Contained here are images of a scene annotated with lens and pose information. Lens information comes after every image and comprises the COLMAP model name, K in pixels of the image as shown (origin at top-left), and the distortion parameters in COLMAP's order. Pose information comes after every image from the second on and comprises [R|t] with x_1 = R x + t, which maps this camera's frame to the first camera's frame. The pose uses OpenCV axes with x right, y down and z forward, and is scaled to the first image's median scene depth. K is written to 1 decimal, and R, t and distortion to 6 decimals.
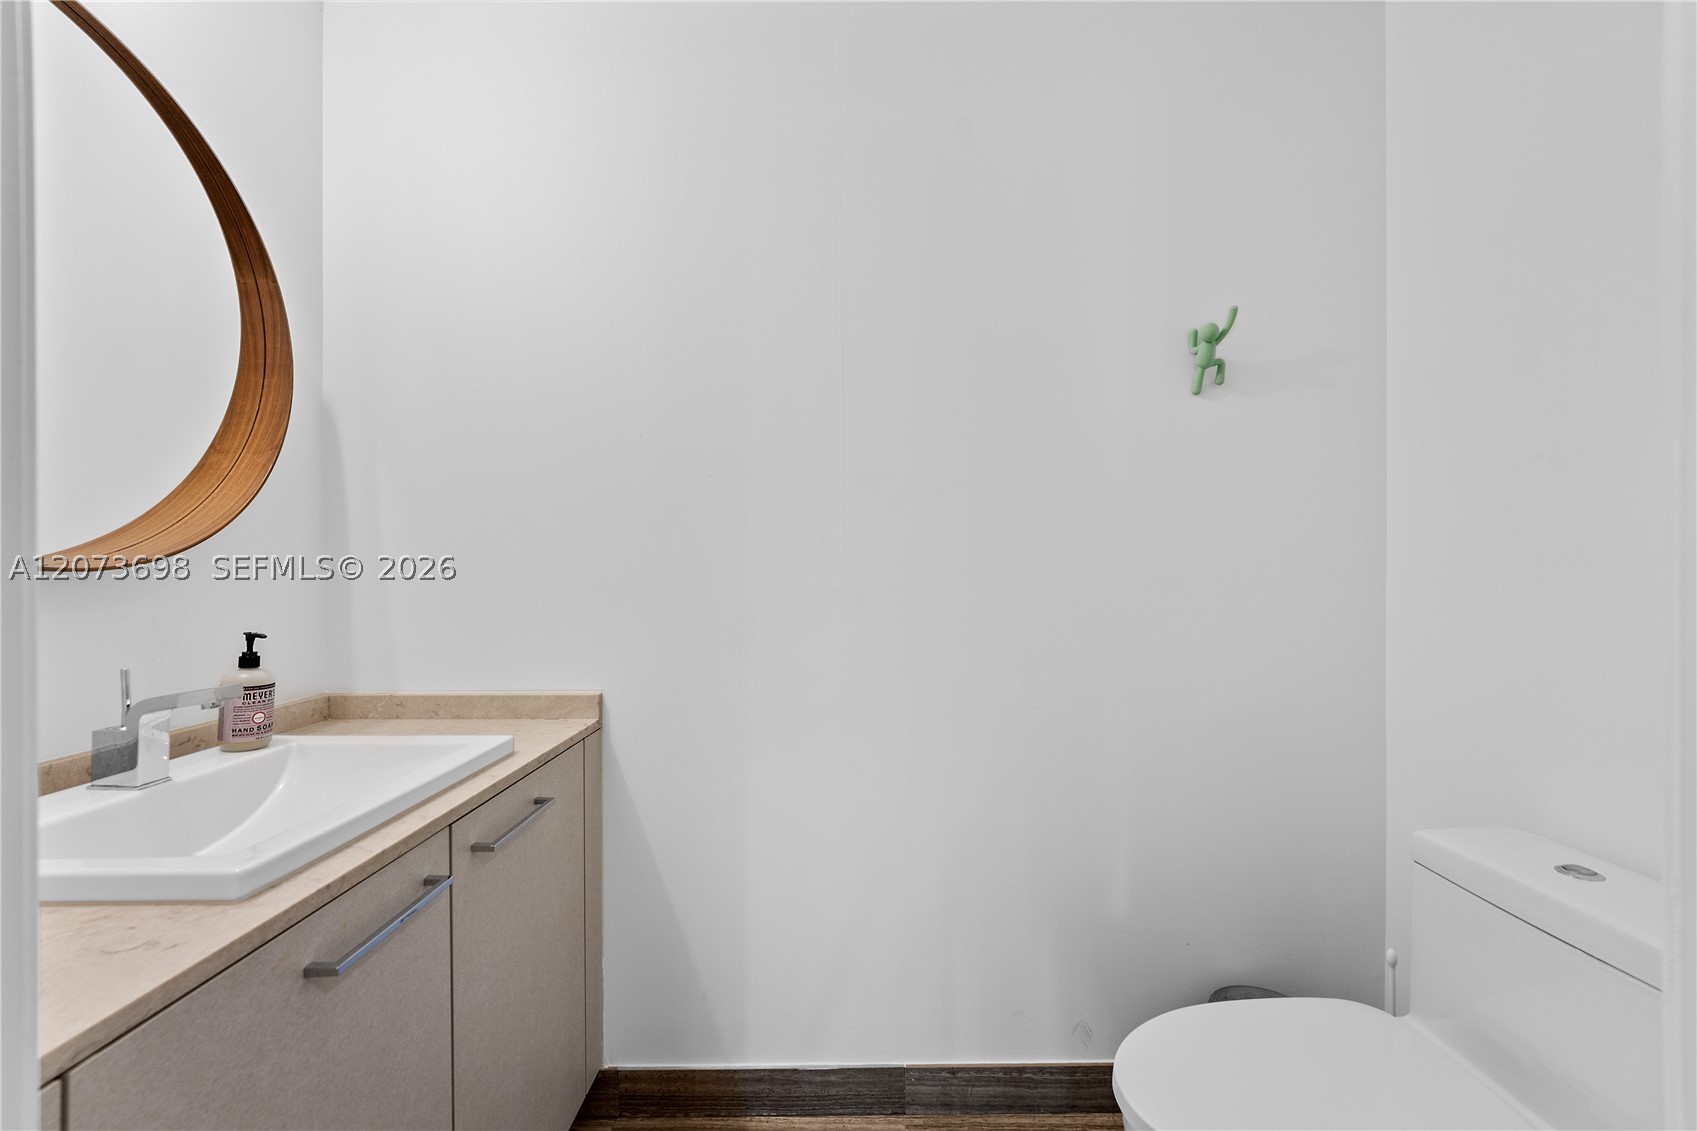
lens RADIAL K [[694.9, 0, 851.8], [0, 694.9, 565.6], [0, 0, 1]] dist [-0.005338, 0.004108]
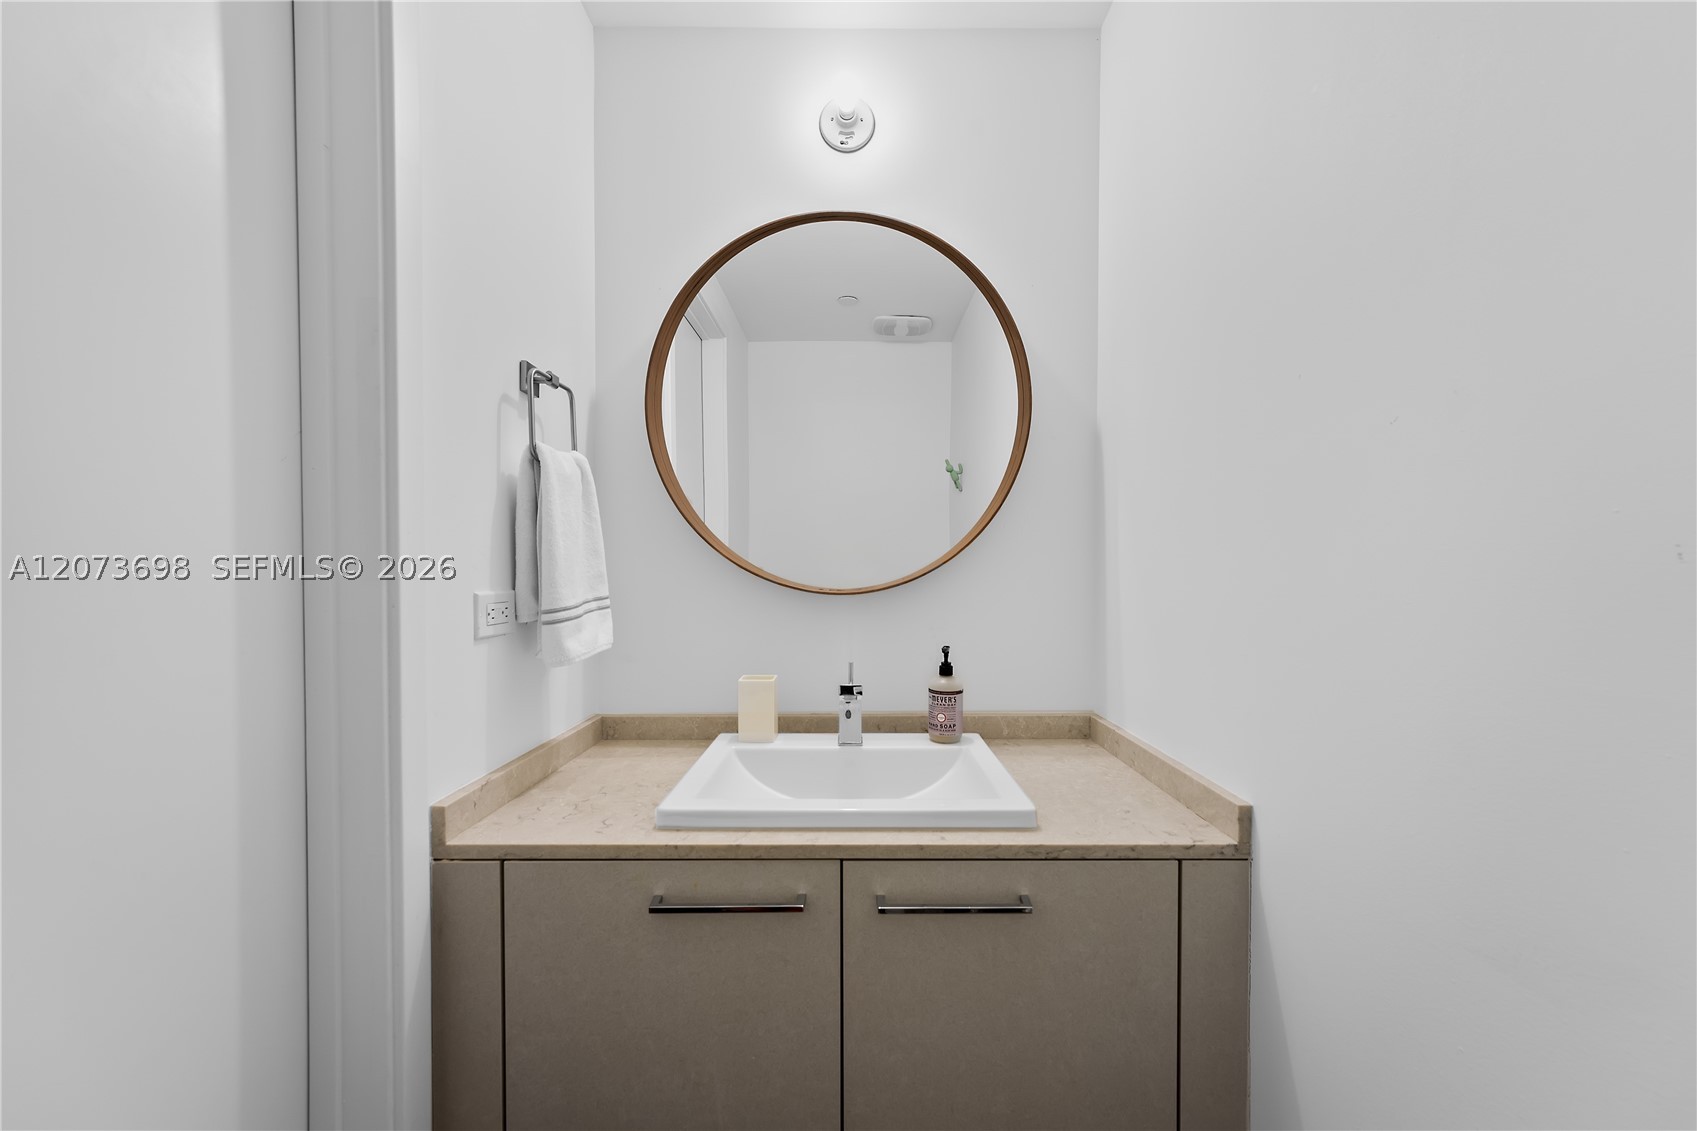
lens RADIAL K [[694.9, 0, 852.4], [0, 694.9, 568.5], [0, 0, 1]] dist [-0.005338, 0.004108]
pose [[0.014619, 0.004690, -0.999882, 0.361794], [-0.002510, 0.999986, 0.004654, -0.047783], [0.999890, 0.002442, 0.014630, 0.832005]]
